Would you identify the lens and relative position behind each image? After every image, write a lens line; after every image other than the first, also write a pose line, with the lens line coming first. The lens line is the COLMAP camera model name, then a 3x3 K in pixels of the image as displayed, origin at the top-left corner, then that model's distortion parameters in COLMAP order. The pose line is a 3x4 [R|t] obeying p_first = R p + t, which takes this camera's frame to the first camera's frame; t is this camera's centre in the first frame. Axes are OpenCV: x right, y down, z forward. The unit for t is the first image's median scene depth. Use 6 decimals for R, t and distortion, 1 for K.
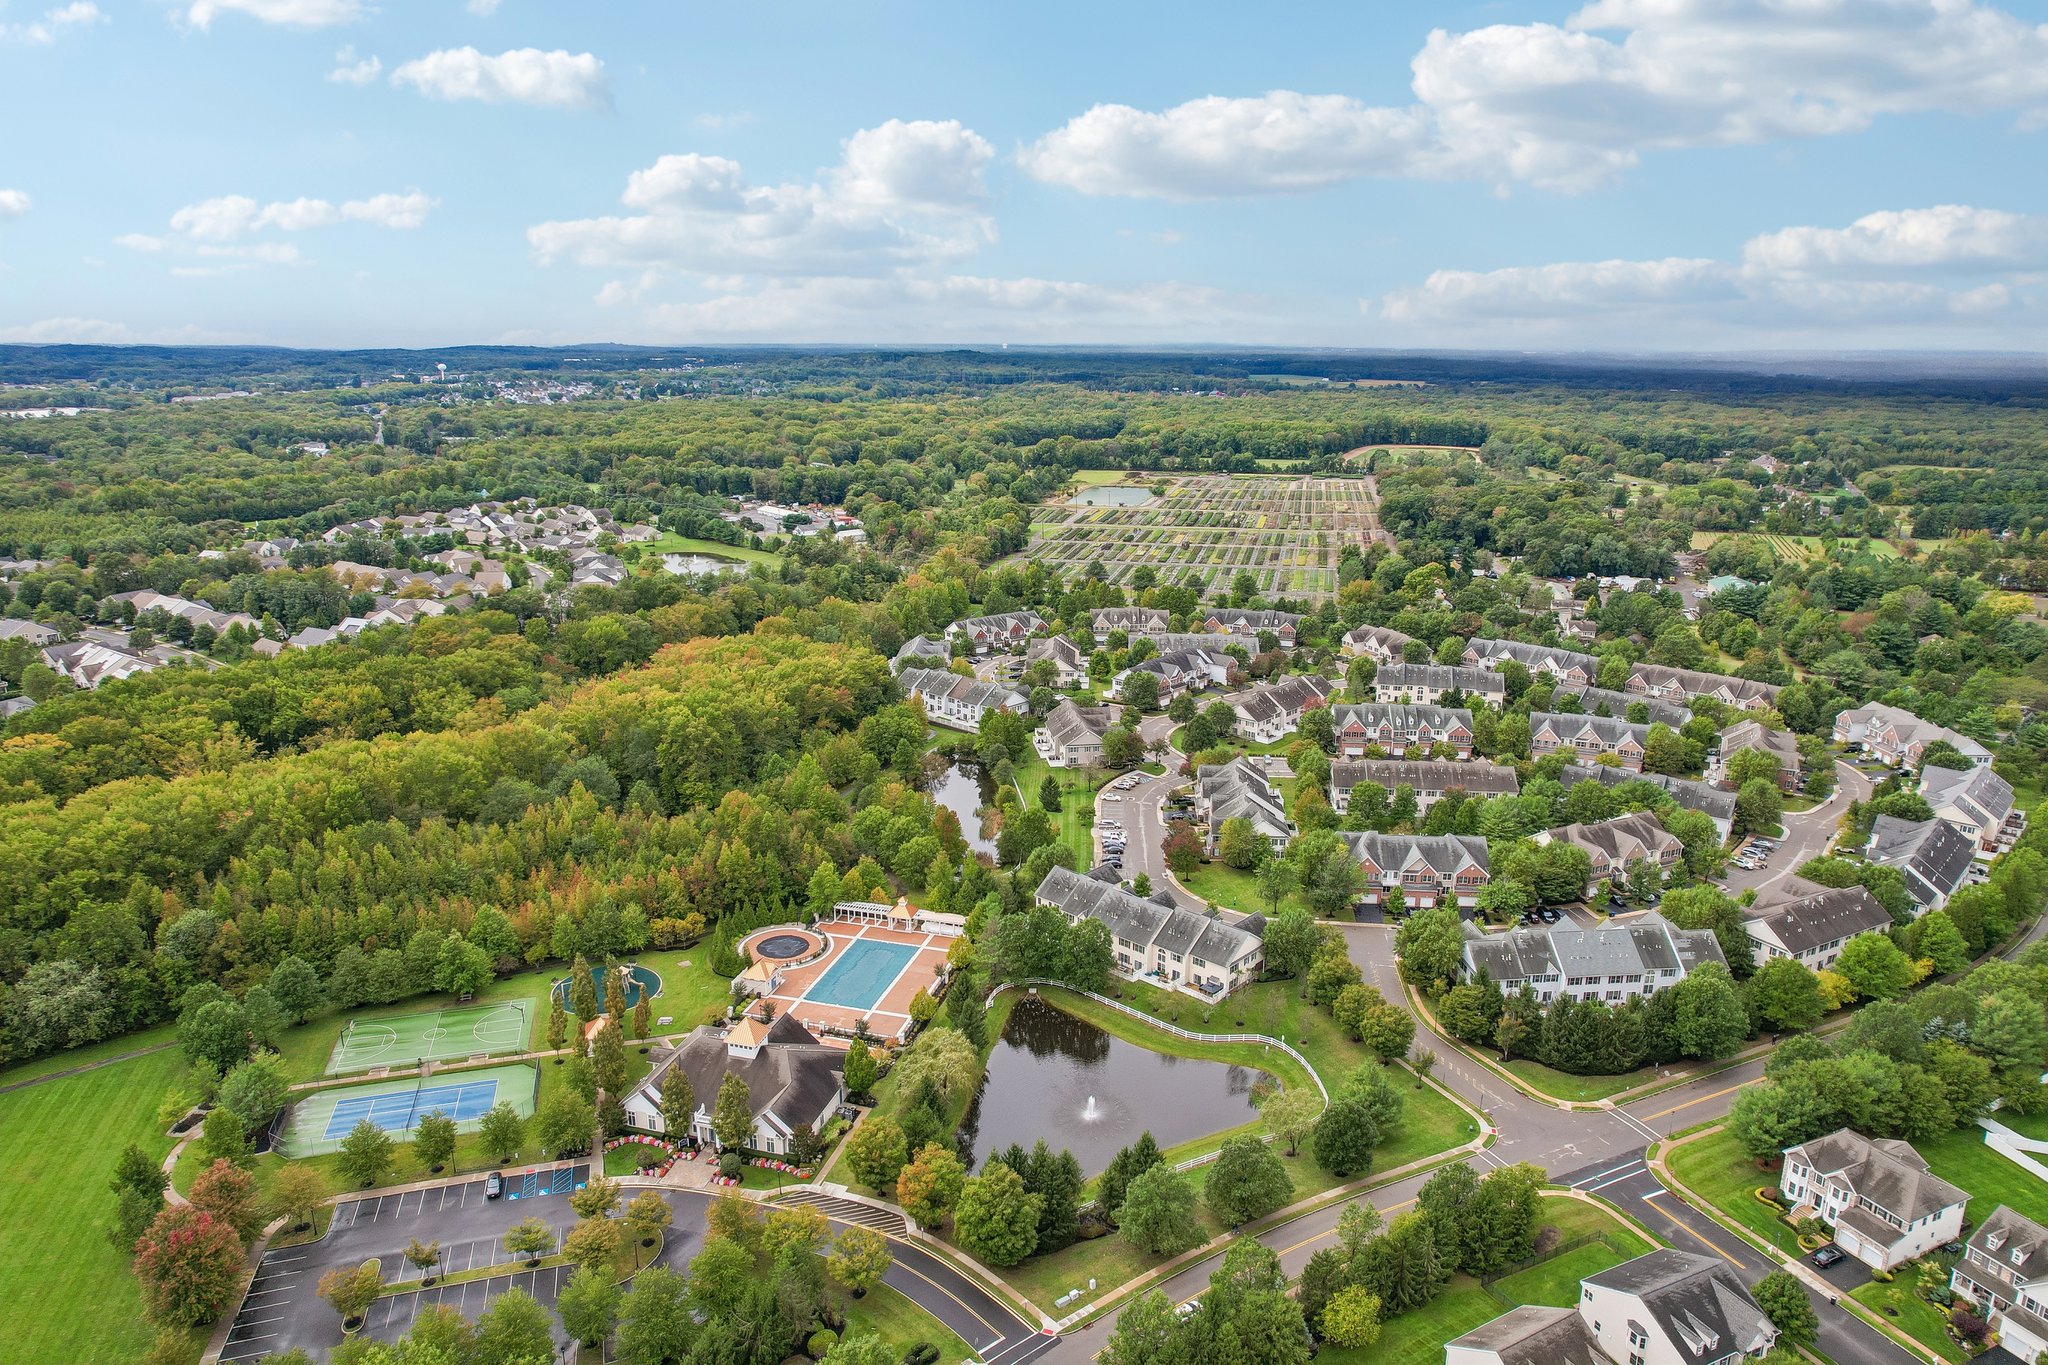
lens RADIAL K [[1307.3, 0, 1032.0], [0, 1307.3, 693.1], [0, 0, 1]] dist [-0.067736, 0.055652]
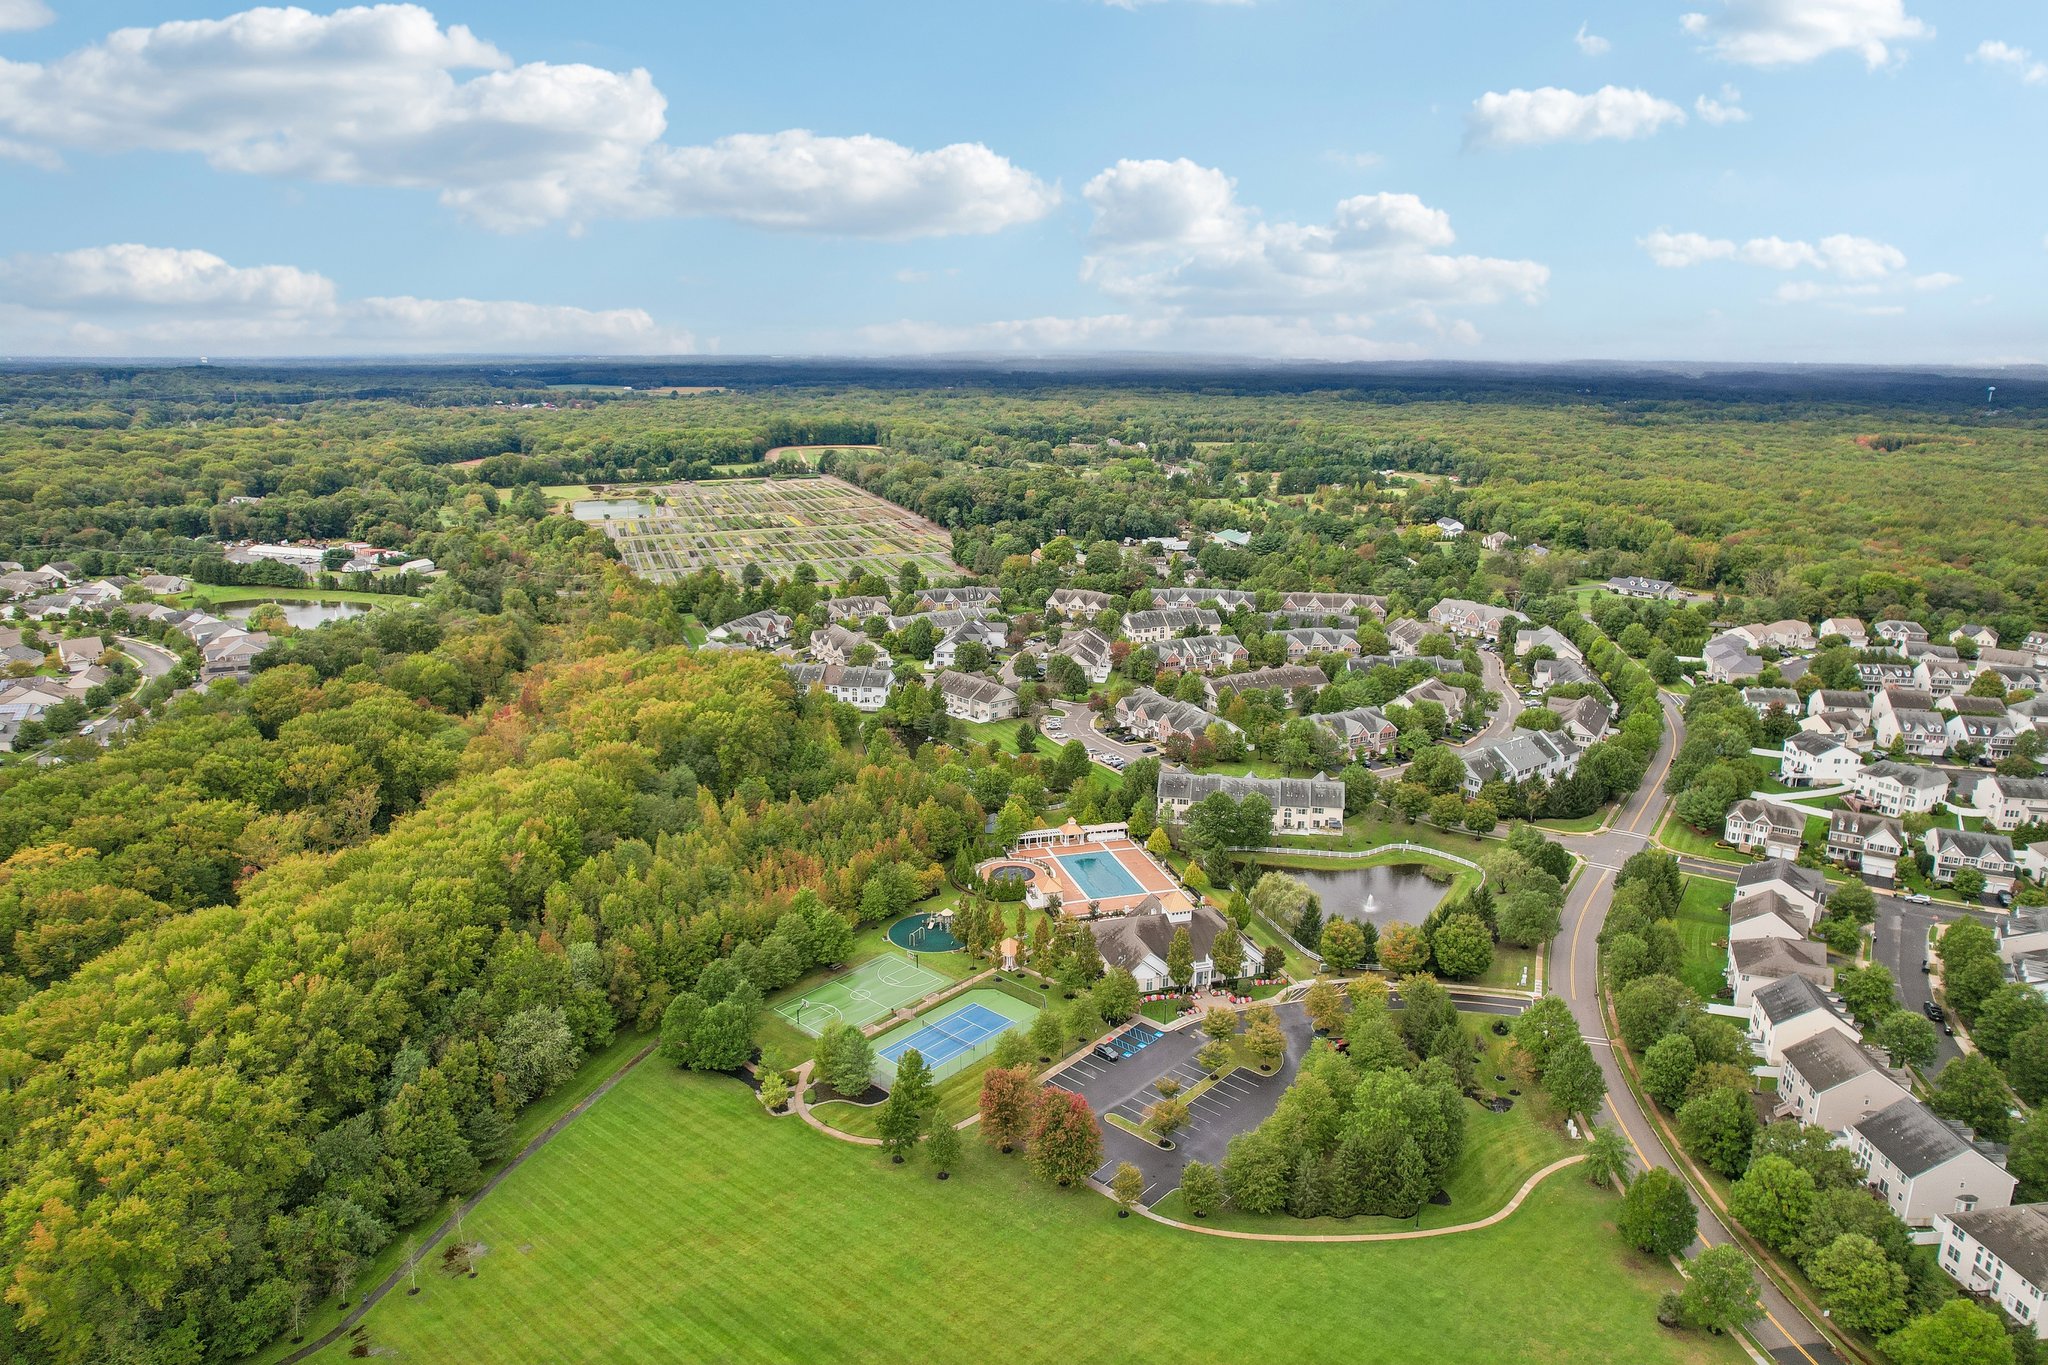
lens RADIAL K [[1307.3, 0, 1031.9], [0, 1307.3, 692.5], [0, 0, 1]] dist [-0.067736, 0.055652]
pose [[0.848349, -0.138282, 0.511059, -0.460350], [0.140987, 0.989438, 0.033686, -0.002612], [-0.510320, 0.043476, 0.858885, -0.016312]]
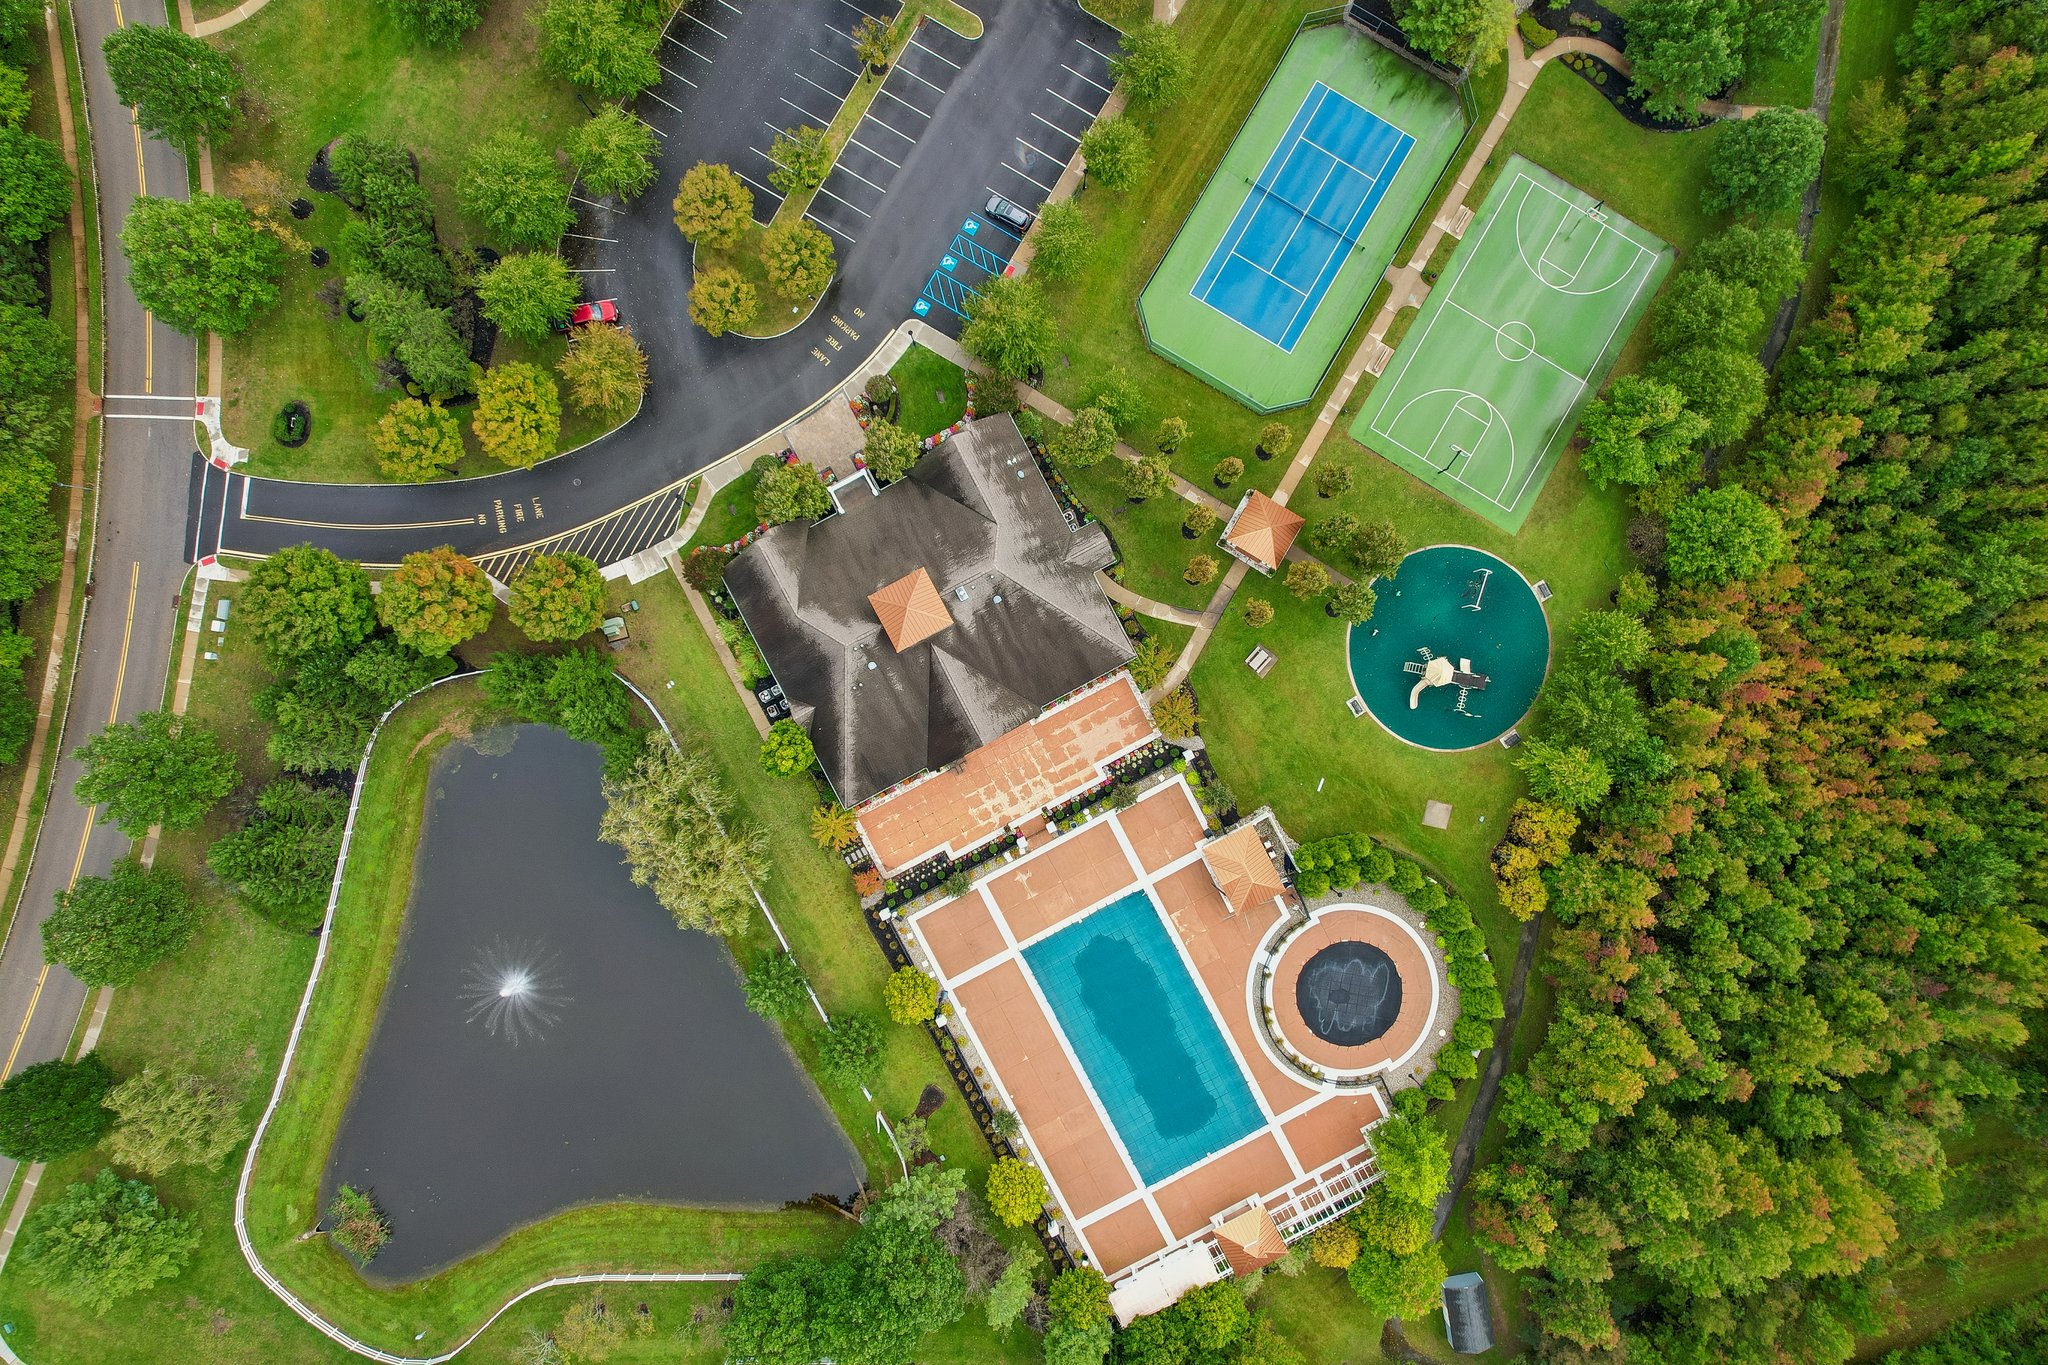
lens RADIAL K [[1307.3, 0, 1024.9], [0, 1307.3, 683.7], [0, 0, 1]] dist [-0.067736, 0.055652]
pose [[-0.726623, 0.687007, 0.006334, -0.113188], [-0.179439, -0.198669, 0.963500, -0.137951], [0.663190, 0.698965, 0.267633, 0.432134]]
